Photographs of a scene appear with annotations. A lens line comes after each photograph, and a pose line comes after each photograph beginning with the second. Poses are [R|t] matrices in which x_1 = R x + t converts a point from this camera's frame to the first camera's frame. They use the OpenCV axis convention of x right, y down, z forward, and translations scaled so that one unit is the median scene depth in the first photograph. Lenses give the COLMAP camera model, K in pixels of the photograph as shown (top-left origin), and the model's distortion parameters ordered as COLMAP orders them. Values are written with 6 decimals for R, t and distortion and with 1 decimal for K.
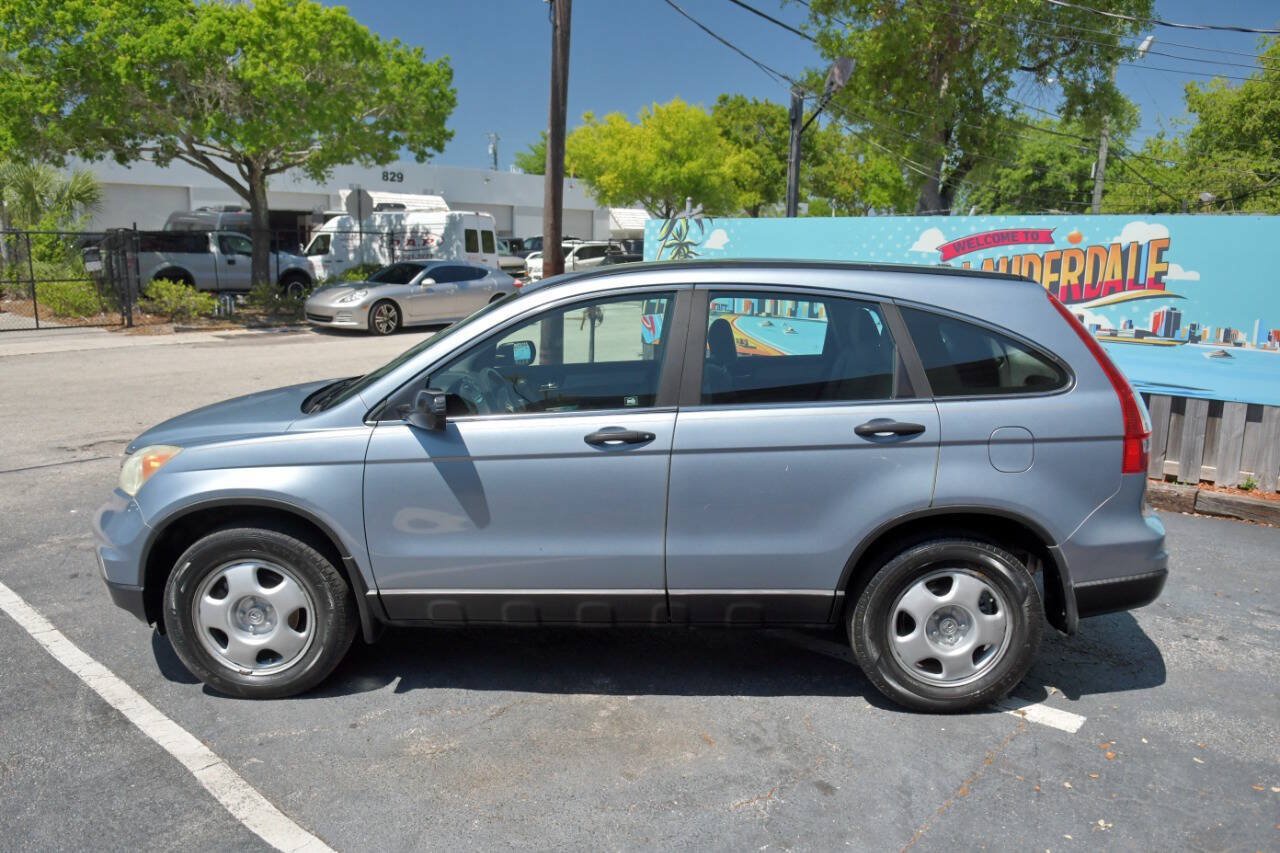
lens RADIAL K [[945.0, 0, 639.2], [0, 945.0, 425.7], [0, 0, 1]] dist [-0.023601, -0.036944]
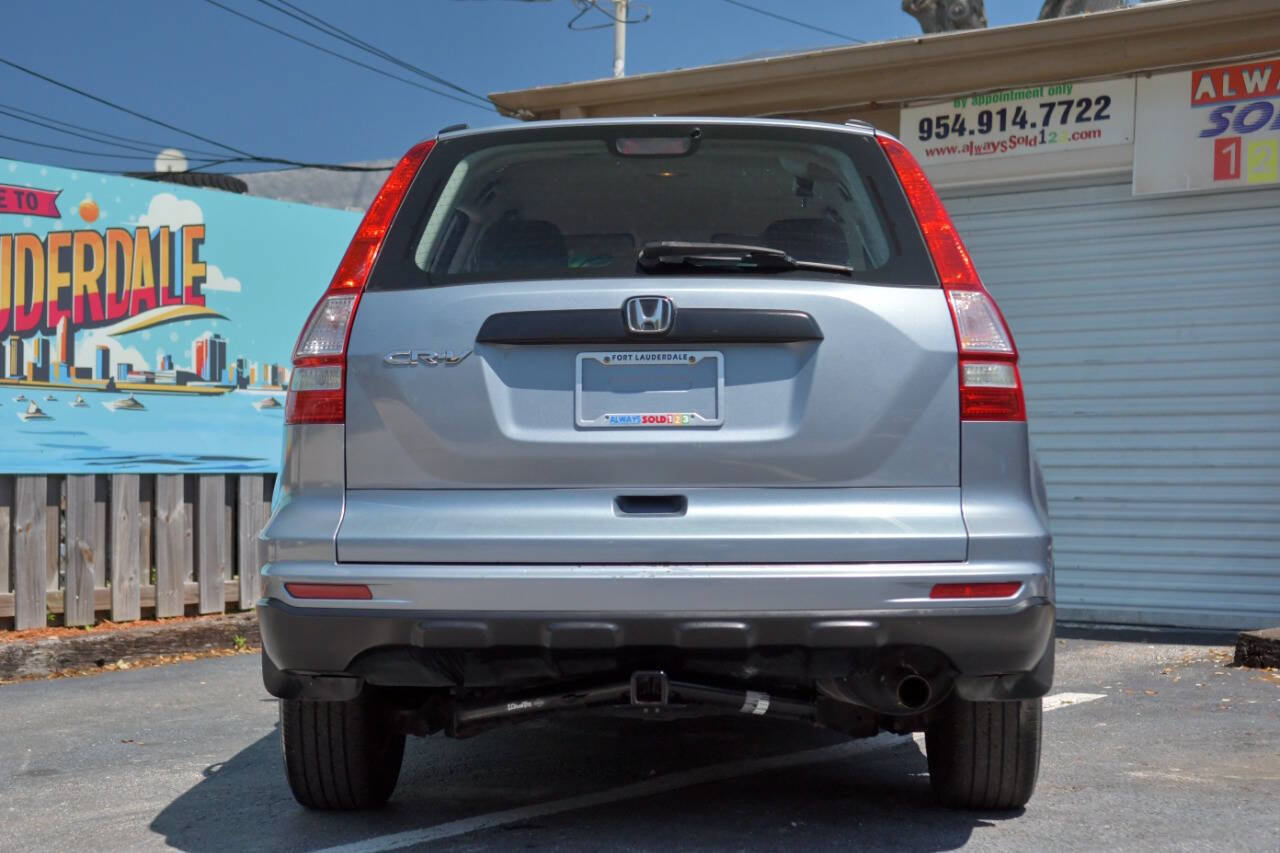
lens RADIAL K [[2170.1, 0, 638.1], [0, 2170.1, 425.8], [0, 0, 1]] dist [0.159843, 0.019540]
pose [[-0.086174, 0.002681, 0.996276, -0.682713], [0.177415, 0.984054, 0.012698, -0.024751], [-0.980356, 0.177849, -0.085276, 0.632095]]
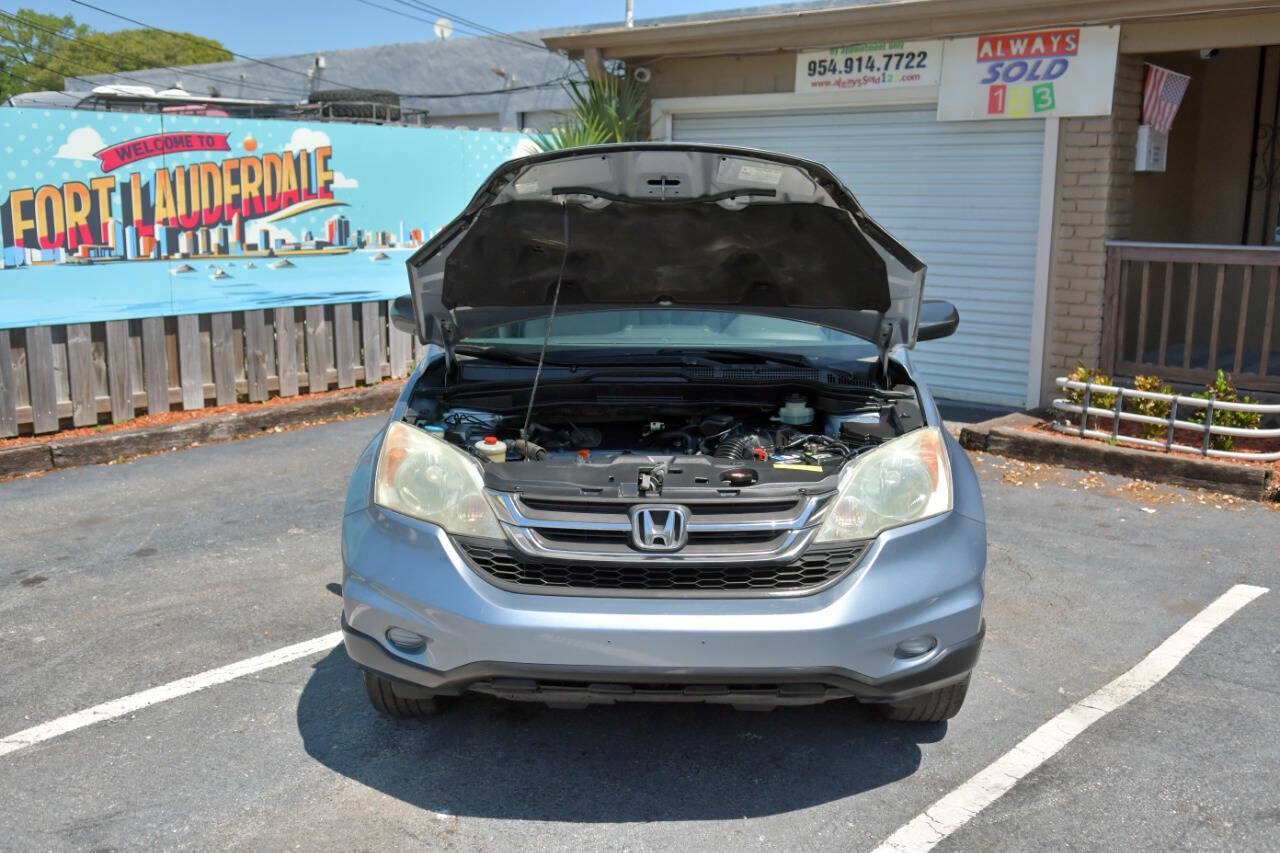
lens RADIAL K [[1269.3, 0, 639.9], [0, 1269.3, 429.1], [0, 0, 1]] dist [0.013646, 0.001825]
pose [[0.012719, -0.205312, 0.978614, -0.605257], [0.173466, 0.964307, 0.200056, -0.090680], [-0.984758, 0.167212, 0.047879, 0.482587]]
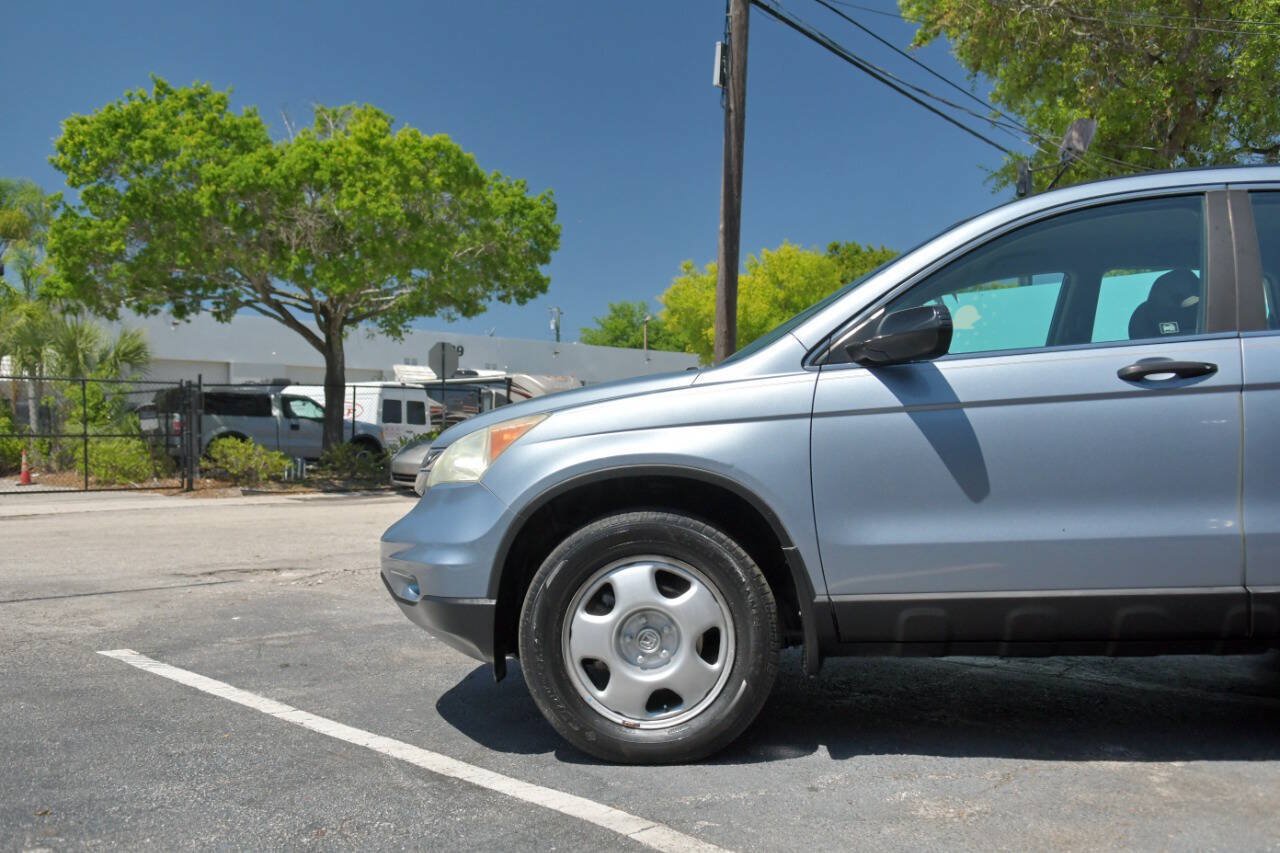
lens RADIAL K [[1098.0, 0, 641.0], [0, 1098.0, 423.3], [0, 0, 1]] dist [-0.010616, -0.005461]
pose [[0.998037, -0.022649, -0.058387, -0.148410], [0.010447, 0.979461, -0.201362, 0.085725], [0.061748, 0.200357, 0.977775, 0.060310]]
